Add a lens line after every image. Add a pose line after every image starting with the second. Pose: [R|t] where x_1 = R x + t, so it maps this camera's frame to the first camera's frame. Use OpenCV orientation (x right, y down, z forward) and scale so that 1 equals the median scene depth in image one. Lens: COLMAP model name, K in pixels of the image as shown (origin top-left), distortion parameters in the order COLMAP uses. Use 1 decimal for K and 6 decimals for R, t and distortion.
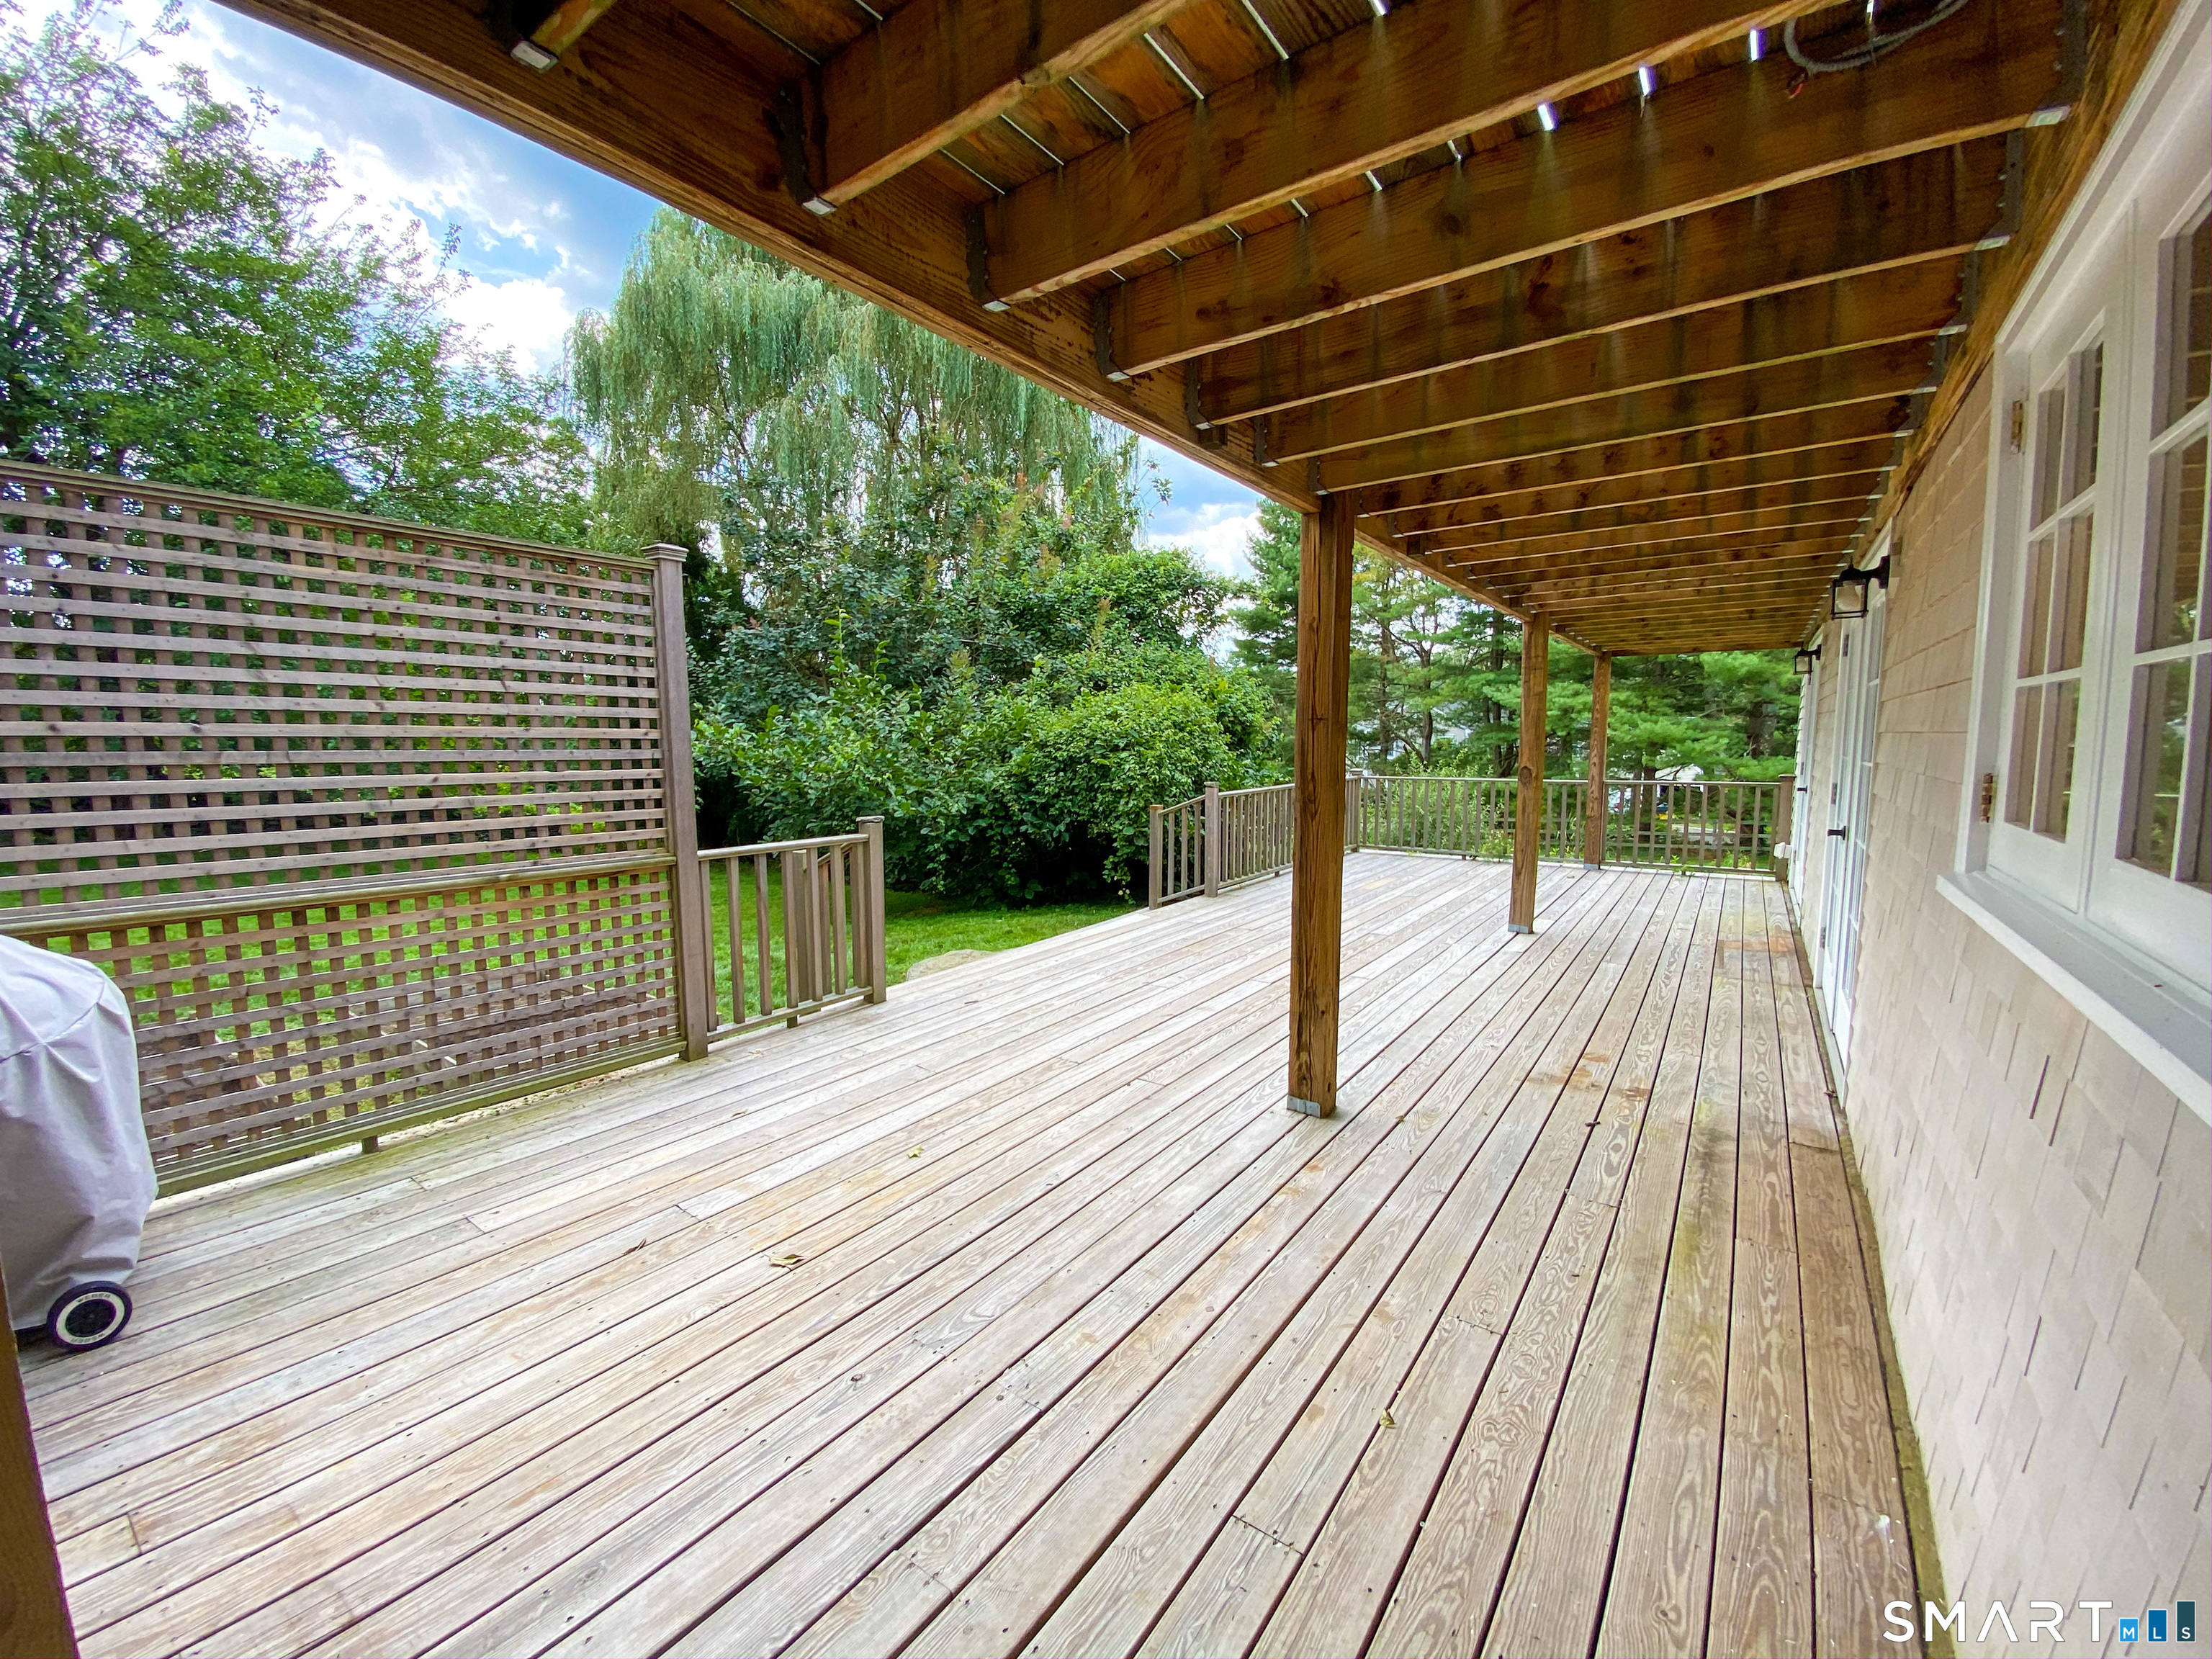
lens RADIAL K [[900.1, 0, 1128.0], [0, 900.1, 825.9], [0, 0, 1]] dist [-0.003968, -0.000311]
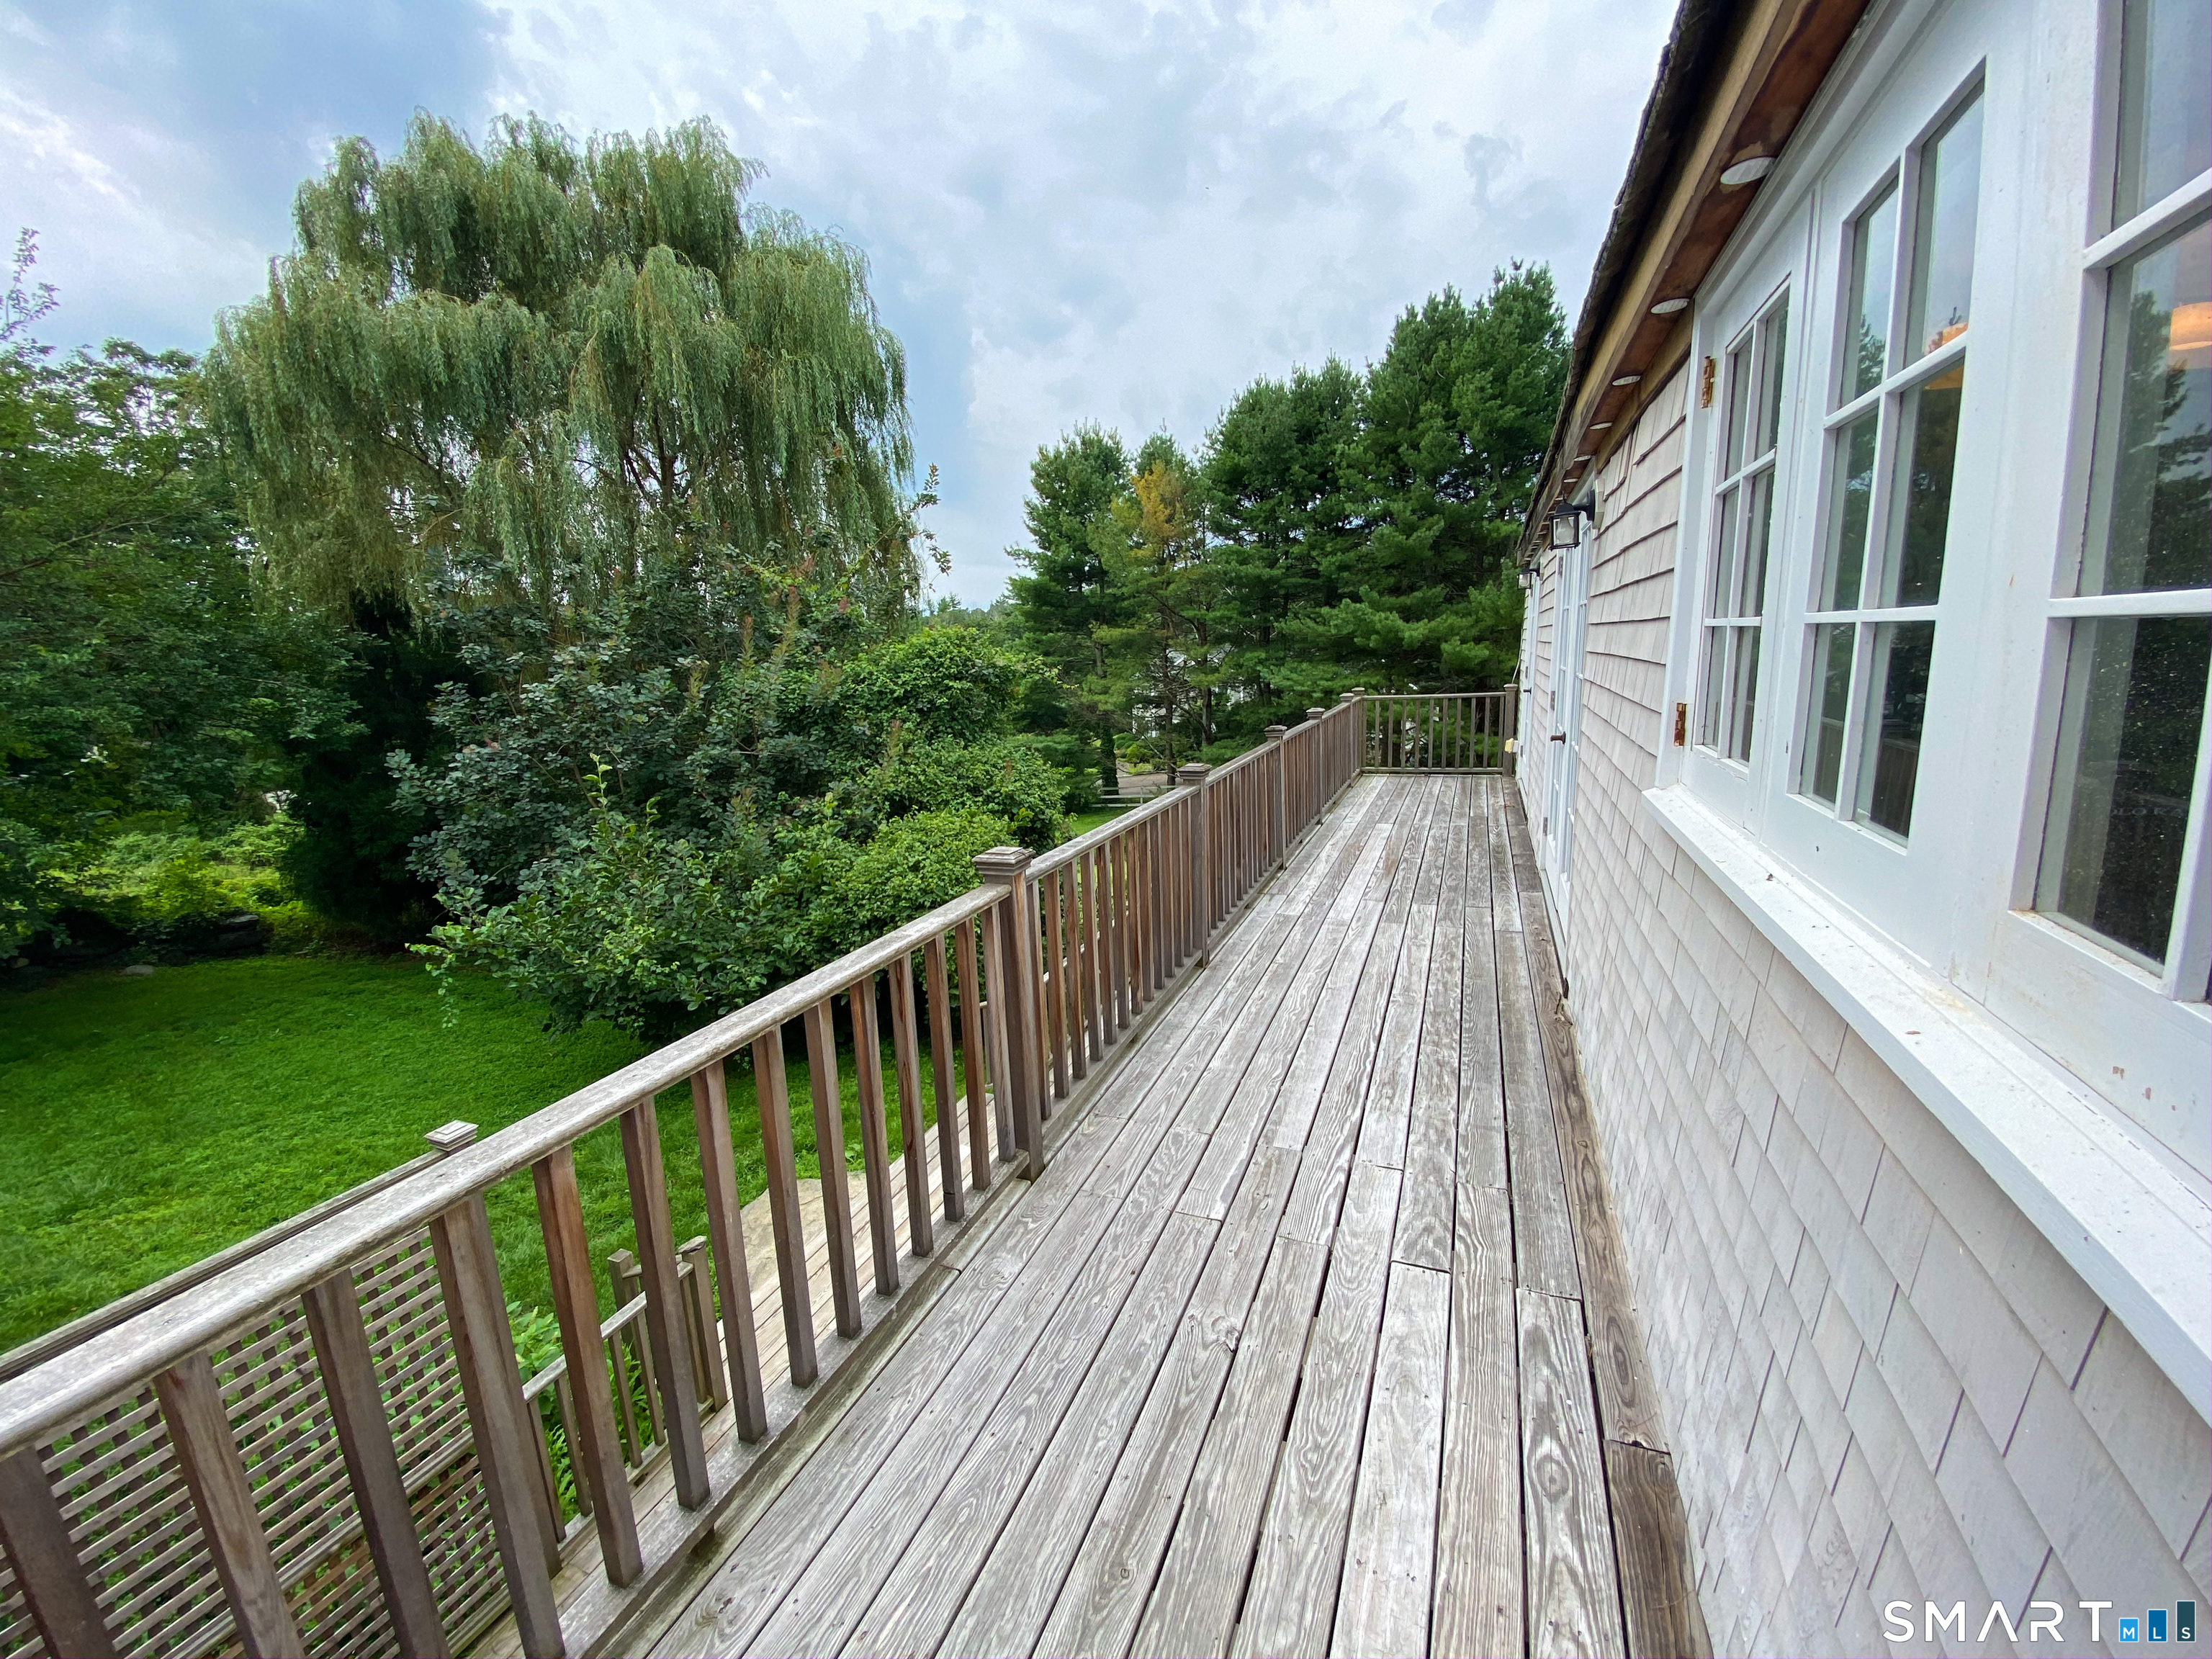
lens RADIAL K [[900.1, 0, 1098.7], [0, 900.1, 823.0], [0, 0, 1]] dist [-0.003968, -0.000311]
pose [[0.978366, -0.069630, 0.194812, -0.005934], [0.052673, 0.994465, 0.090914, -0.171236], [-0.200064, -0.078686, 0.976618, 0.006494]]
